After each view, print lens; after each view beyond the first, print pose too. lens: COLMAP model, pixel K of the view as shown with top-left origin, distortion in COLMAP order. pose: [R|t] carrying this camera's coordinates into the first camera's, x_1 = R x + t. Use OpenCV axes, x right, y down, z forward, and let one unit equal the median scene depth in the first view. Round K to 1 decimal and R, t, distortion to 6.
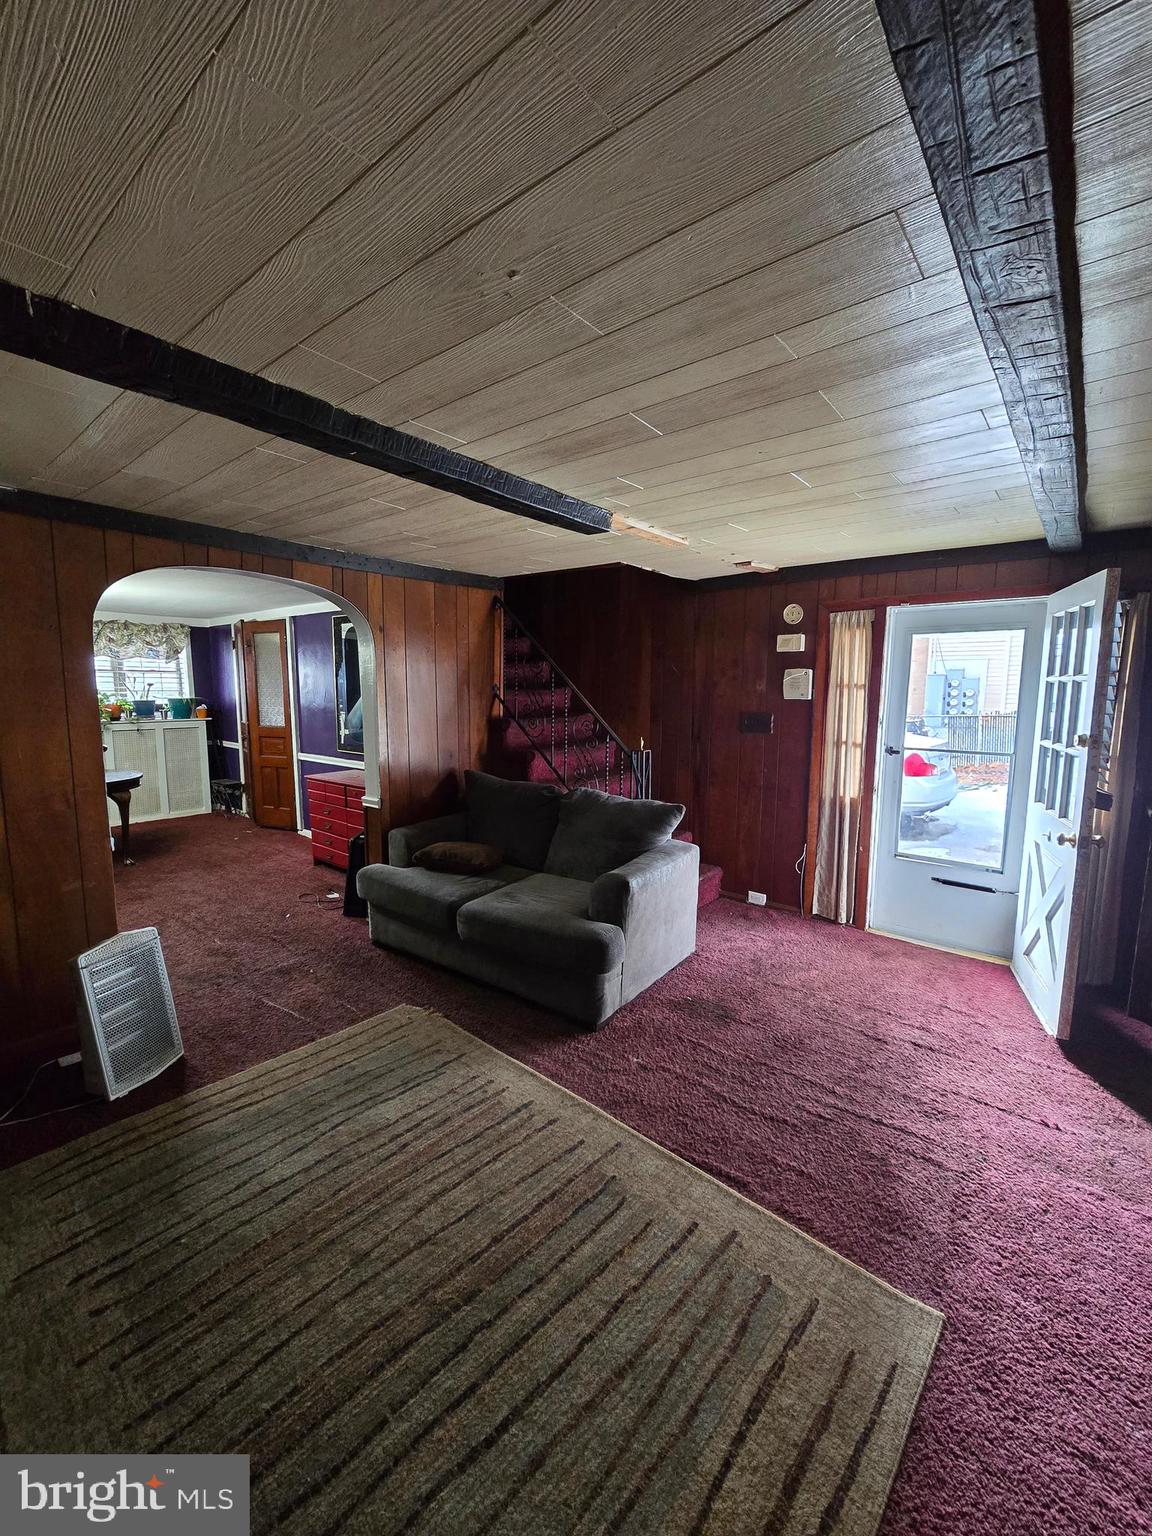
lens RADIAL K [[630.5, 0, 574.0], [0, 630.5, 767.6], [0, 0, 1]] dist [0.001621, 0.000843]
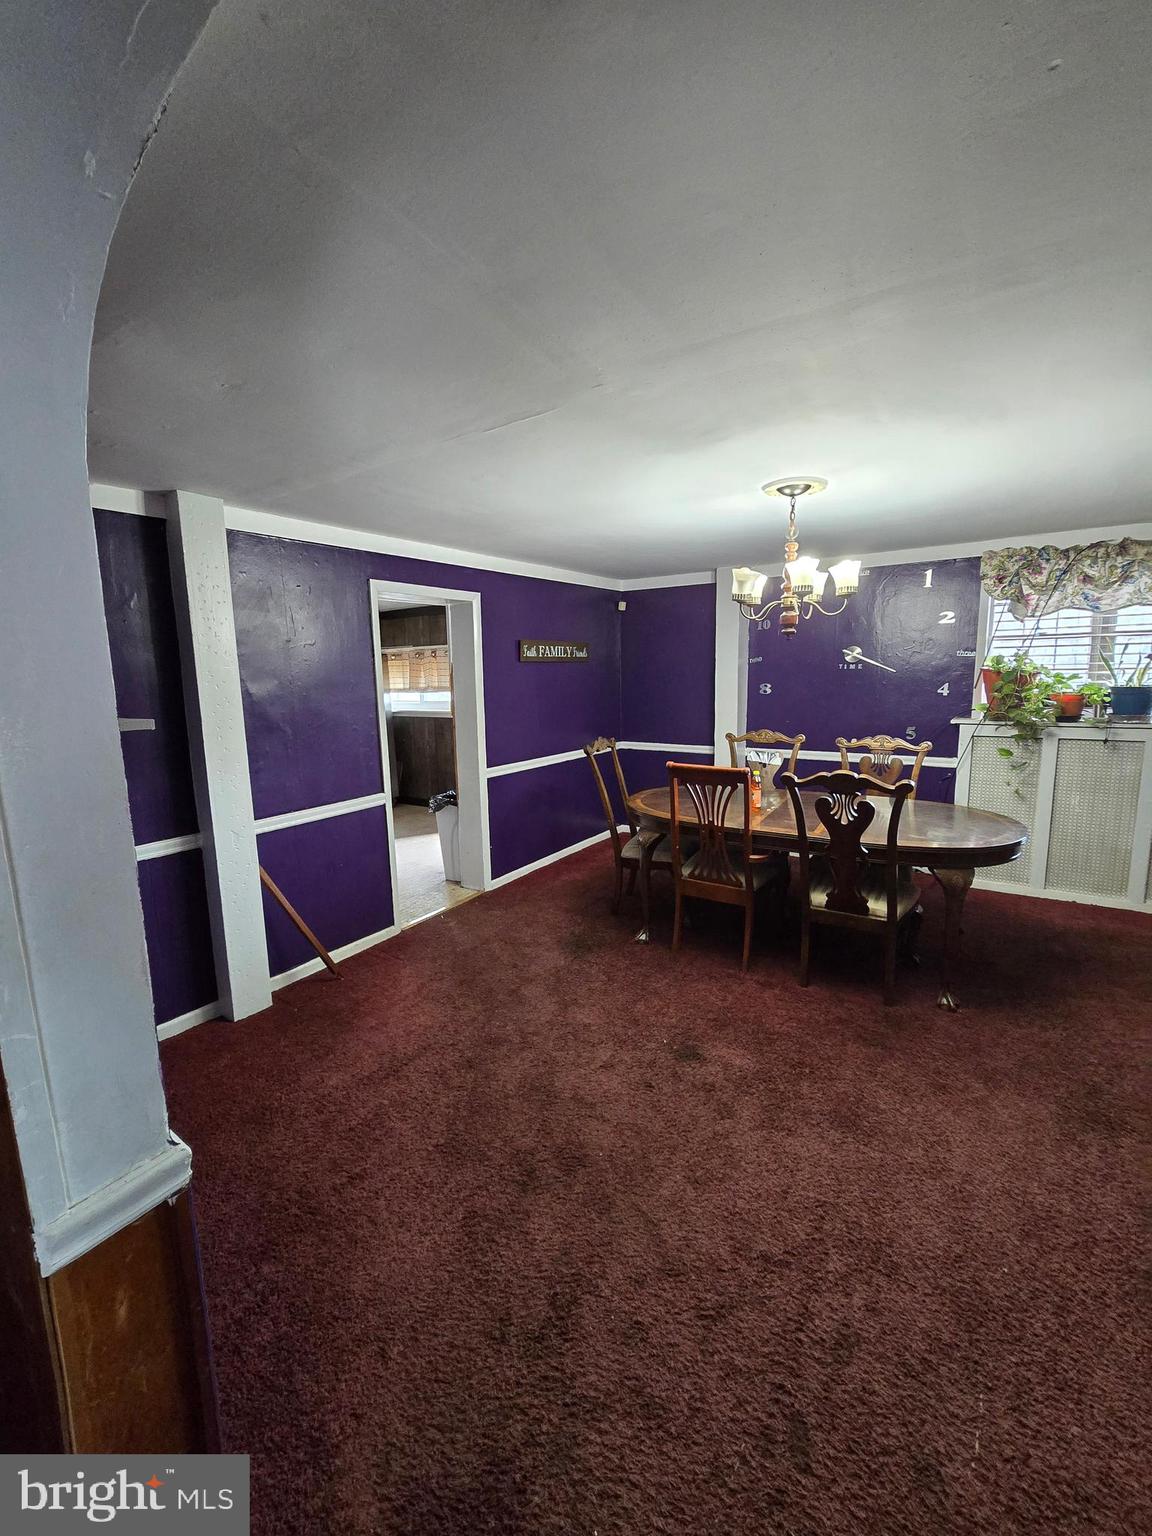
lens RADIAL K [[630.5, 0, 572.0], [0, 630.5, 761.8], [0, 0, 1]] dist [0.001621, 0.000843]
pose [[0.088197, 0.138331, -0.986451, -0.191262], [-0.100015, 0.986536, 0.129401, -0.066464], [0.991069, 0.087247, 0.100845, 0.491131]]
